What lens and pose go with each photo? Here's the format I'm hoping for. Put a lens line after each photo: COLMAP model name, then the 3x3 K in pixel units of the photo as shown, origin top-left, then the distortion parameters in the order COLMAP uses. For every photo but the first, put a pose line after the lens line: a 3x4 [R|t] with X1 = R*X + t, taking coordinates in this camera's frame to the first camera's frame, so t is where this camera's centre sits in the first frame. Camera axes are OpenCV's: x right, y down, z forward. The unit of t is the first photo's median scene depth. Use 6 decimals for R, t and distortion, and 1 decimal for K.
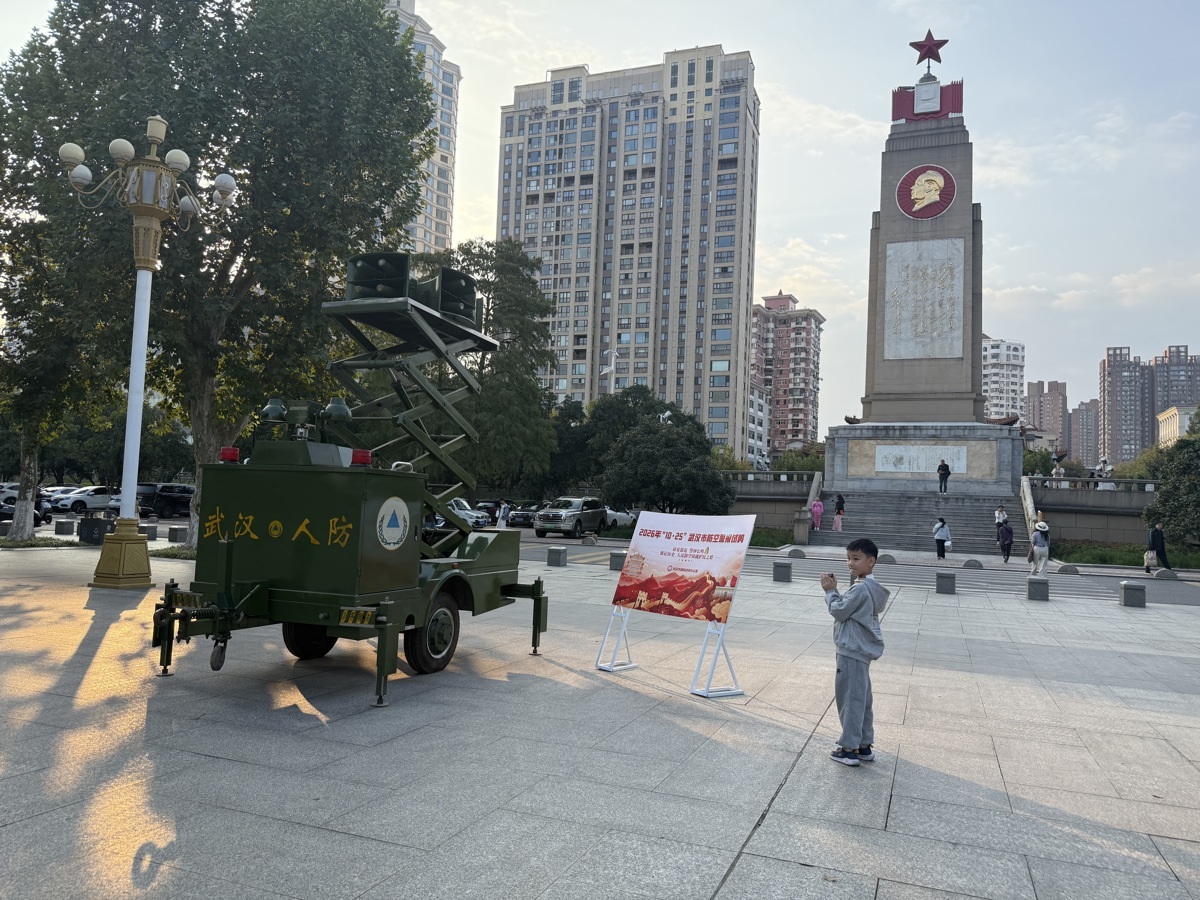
lens RADIAL K [[821.8, 0, 601.5], [0, 821.8, 452.8], [0, 0, 1]] dist [0.141576, -0.239577]
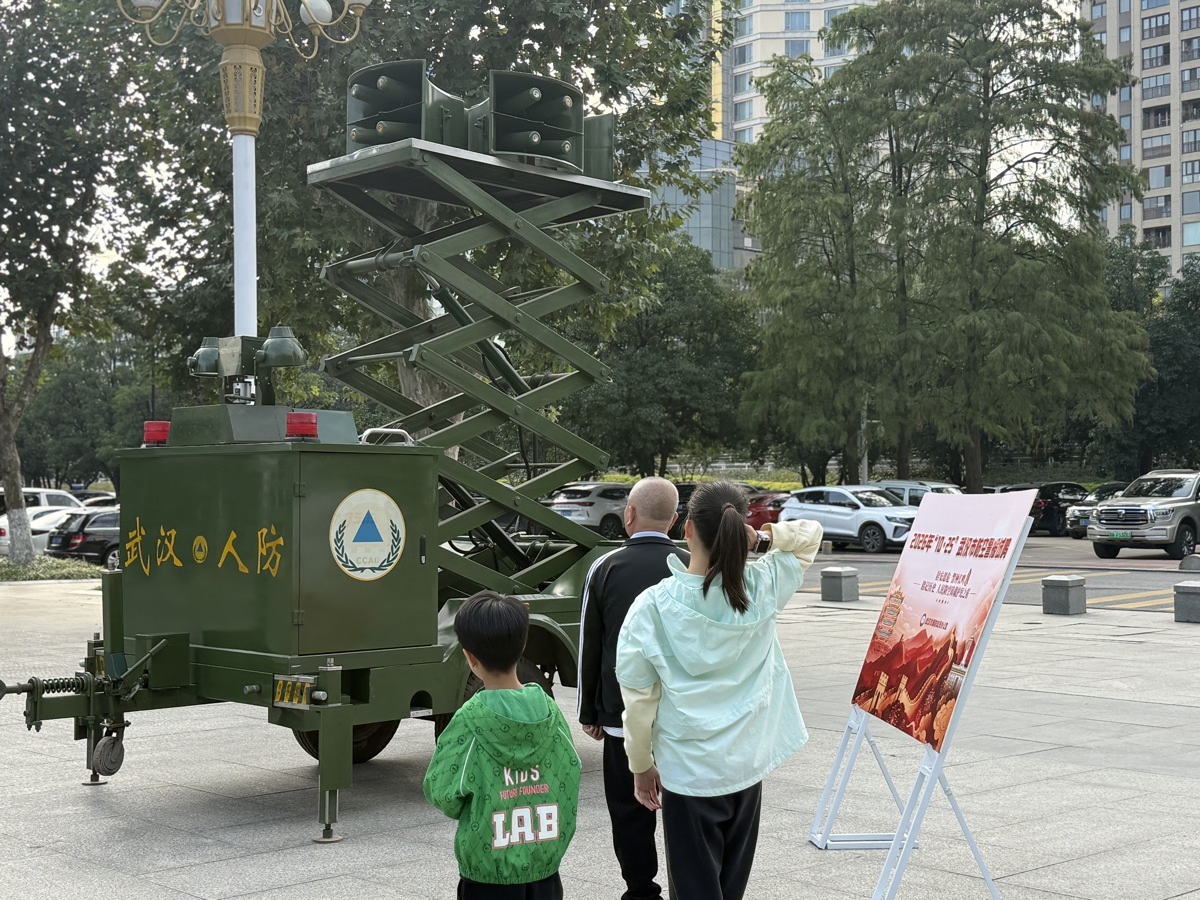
lens RADIAL K [[1628.0, 0, 600.0], [0, 1628.0, 450.0], [0, 0, 1]] dist [0.155385, -0.302088]
pose [[0.904272, -0.055147, -0.423380, 0.046367], [0.068692, 0.997497, 0.016788, 0.002115], [0.421395, -0.044264, 0.905796, 0.003800]]
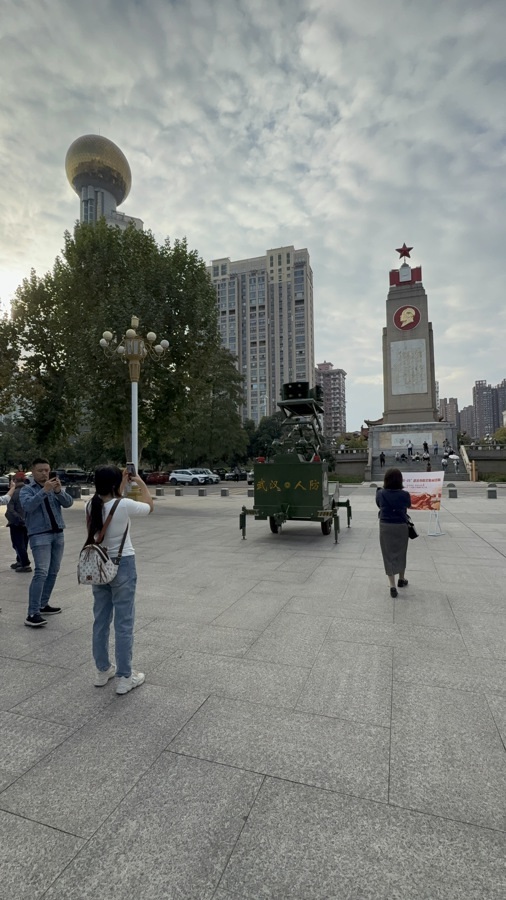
lens RADIAL K [[401.6, 0, 253.0], [0, 401.6, 450.0], [0, 0, 1]] dist [-0.001622, -0.000097]
pose [[0.998093, -0.052124, 0.033053, -0.064405], [0.051464, 0.998464, 0.020526, -0.007264], [-0.034072, -0.018785, 0.999243, -0.041586]]
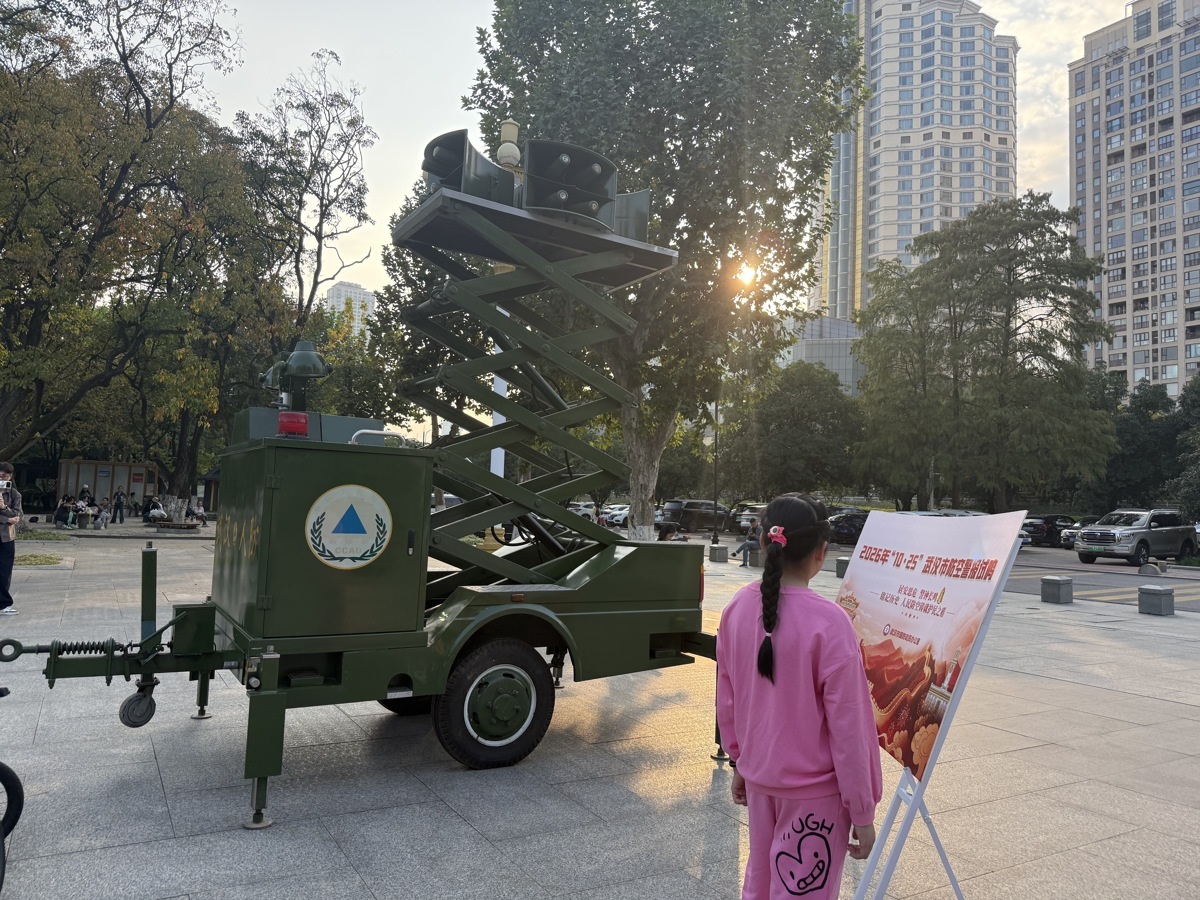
lens RADIAL K [[842.3, 0, 607.1], [0, 842.3, 444.0], [0, 0, 1]] dist [-0.003196, -0.004025]
pose [[0.791864, -0.058102, -0.607928, 0.035897], [0.038662, 0.998236, -0.045046, 0.007013], [0.609473, 0.012167, 0.792714, 0.073408]]
